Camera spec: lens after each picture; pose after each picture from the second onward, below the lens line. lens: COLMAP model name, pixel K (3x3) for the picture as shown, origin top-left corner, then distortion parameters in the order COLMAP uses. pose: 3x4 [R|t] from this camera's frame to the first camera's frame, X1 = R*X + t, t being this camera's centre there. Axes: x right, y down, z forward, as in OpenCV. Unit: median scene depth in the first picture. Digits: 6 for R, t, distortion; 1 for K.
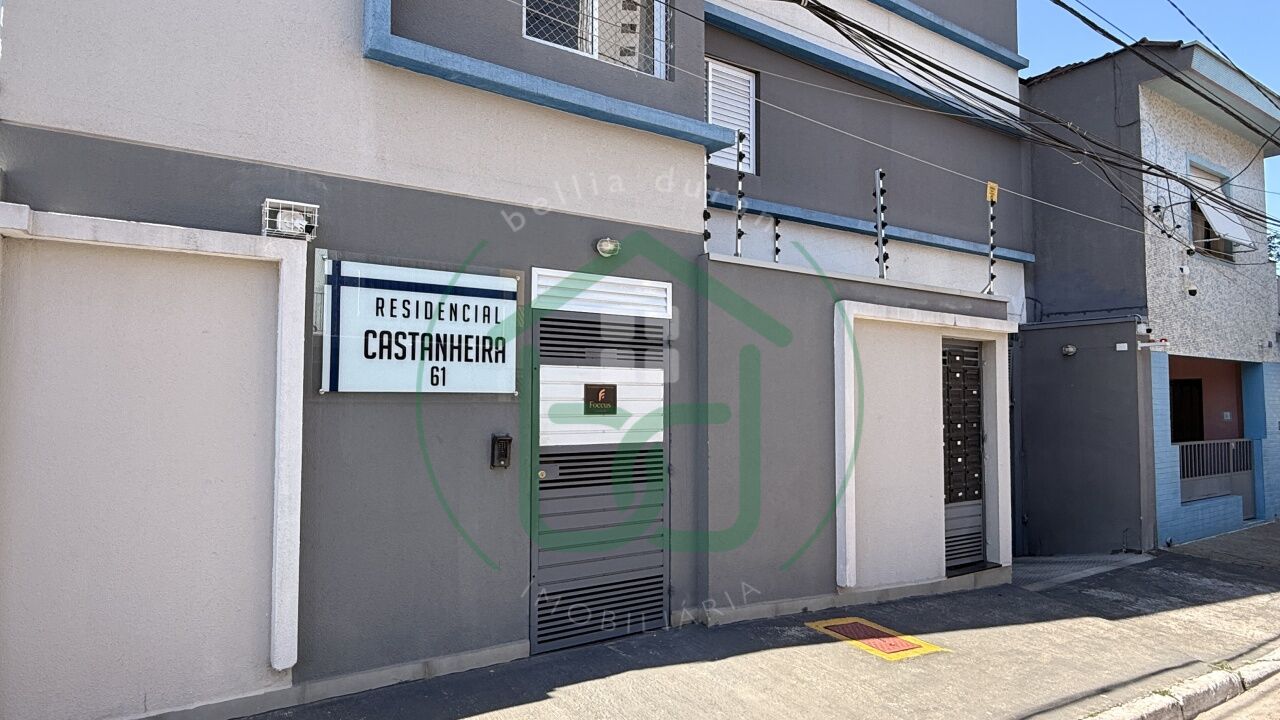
lens RADIAL K [[744.2, 0, 640.0], [0, 744.2, 369.8], [0, 0, 1]] dist [0.000174, -0.000561]
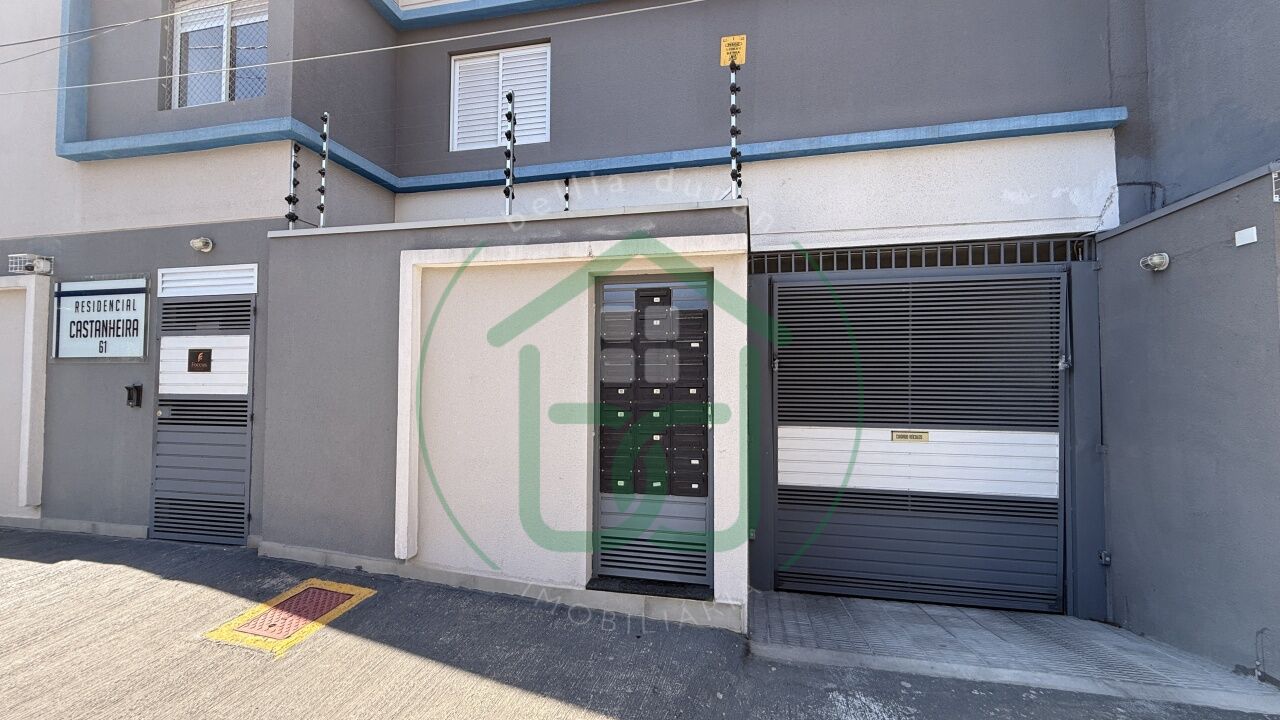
lens RADIAL K [[507.4, 0, 637.5], [0, 507.4, 361.5], [0, 0, 1]] dist [0.000143, -0.000139]
pose [[0.692177, -0.022813, -0.721368, 1.189659], [0.030937, 0.999519, -0.001925, 0.070743], [0.721065, -0.020985, 0.692550, 0.978110]]
